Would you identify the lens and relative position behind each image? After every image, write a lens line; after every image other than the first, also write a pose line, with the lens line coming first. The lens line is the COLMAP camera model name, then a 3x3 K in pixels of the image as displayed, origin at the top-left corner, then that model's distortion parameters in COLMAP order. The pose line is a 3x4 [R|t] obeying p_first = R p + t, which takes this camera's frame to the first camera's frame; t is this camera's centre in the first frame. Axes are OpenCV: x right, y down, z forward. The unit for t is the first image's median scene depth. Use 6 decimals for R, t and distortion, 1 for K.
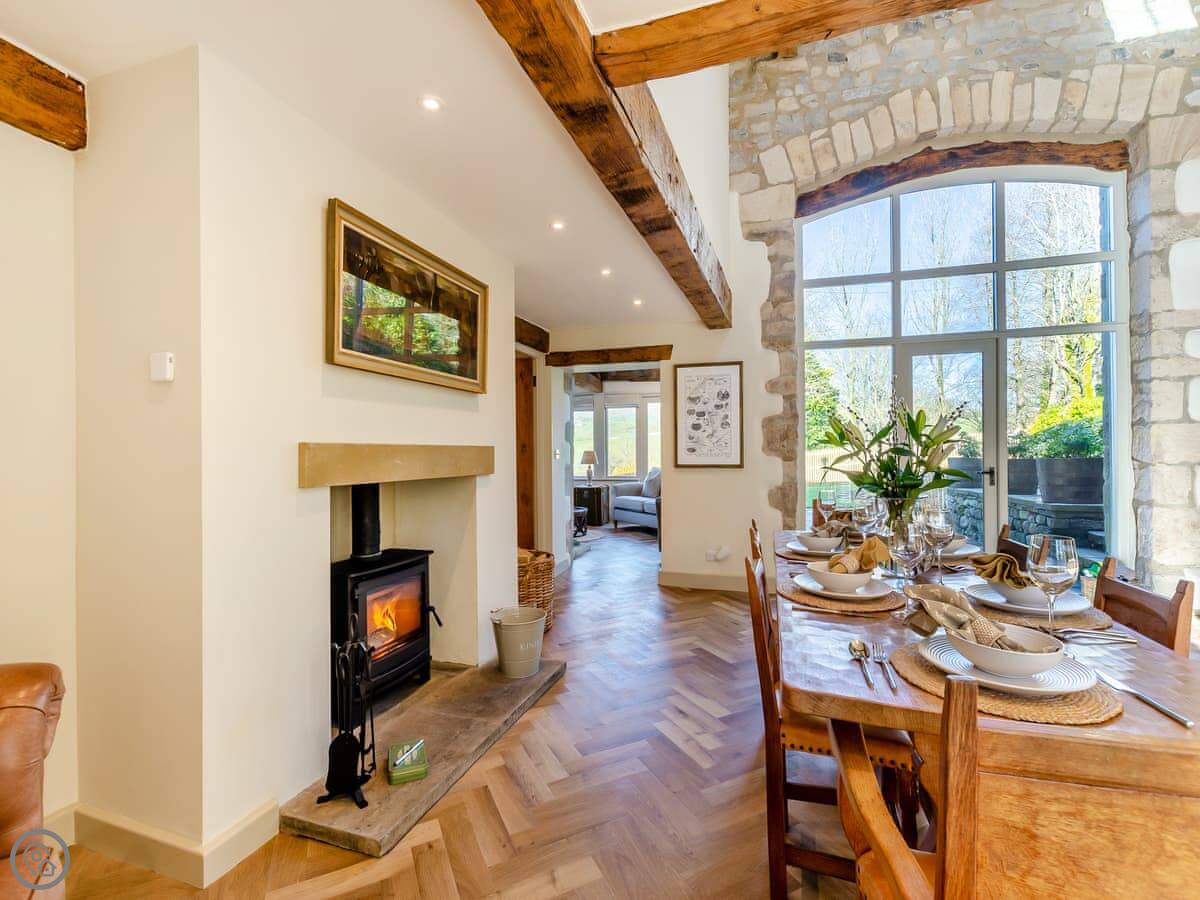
lens RADIAL K [[531.5, 0, 603.3], [0, 531.5, 454.2], [0, 0, 1]] dist [0.001866, -0.000195]
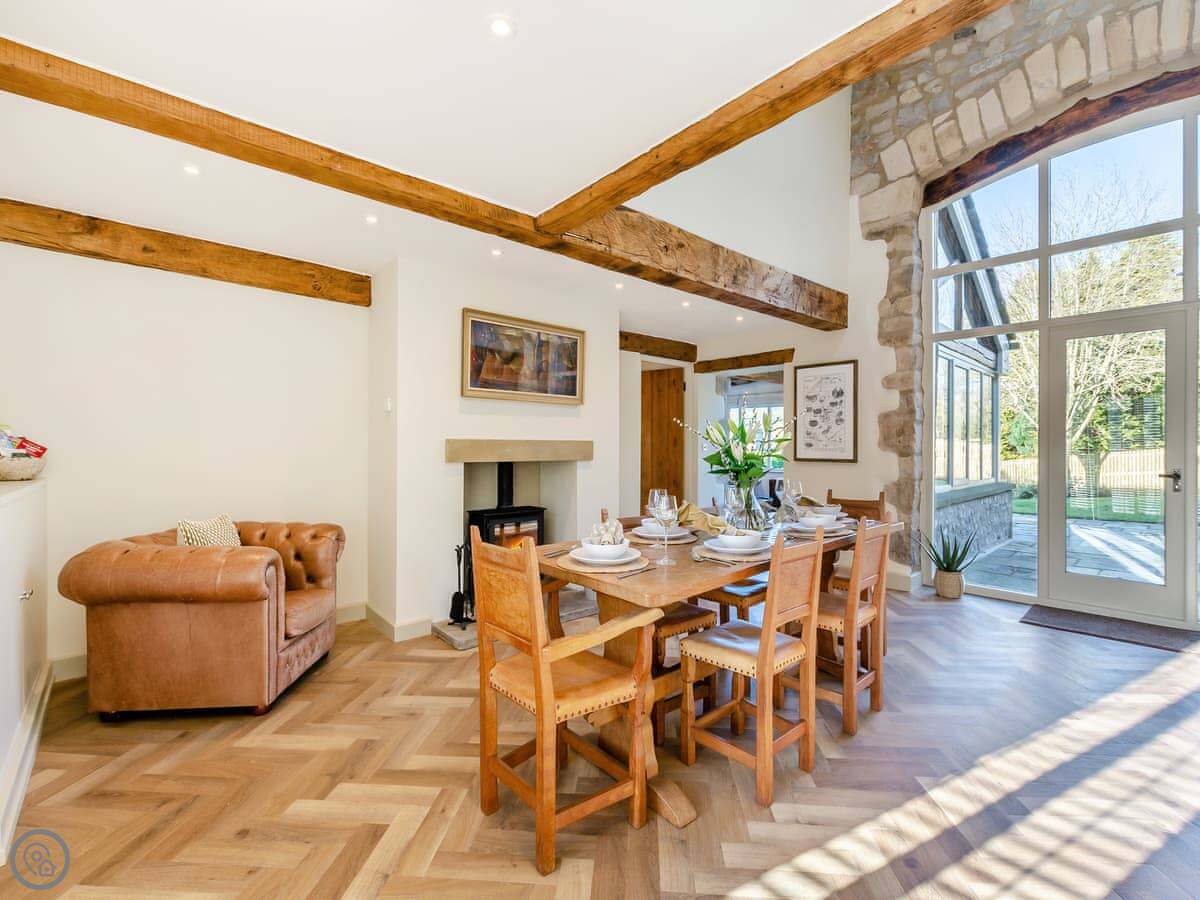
lens RADIAL K [[543.2, 0, 600.0], [0, 543.2, 450.0], [0, 0, 1]] dist [-0.001605, 0.000076]
pose [[0.851560, 0.012107, -0.524117, 0.400395], [-0.010725, 0.999926, 0.005673, 0.000421], [0.524147, 0.000790, 0.851627, -0.163745]]
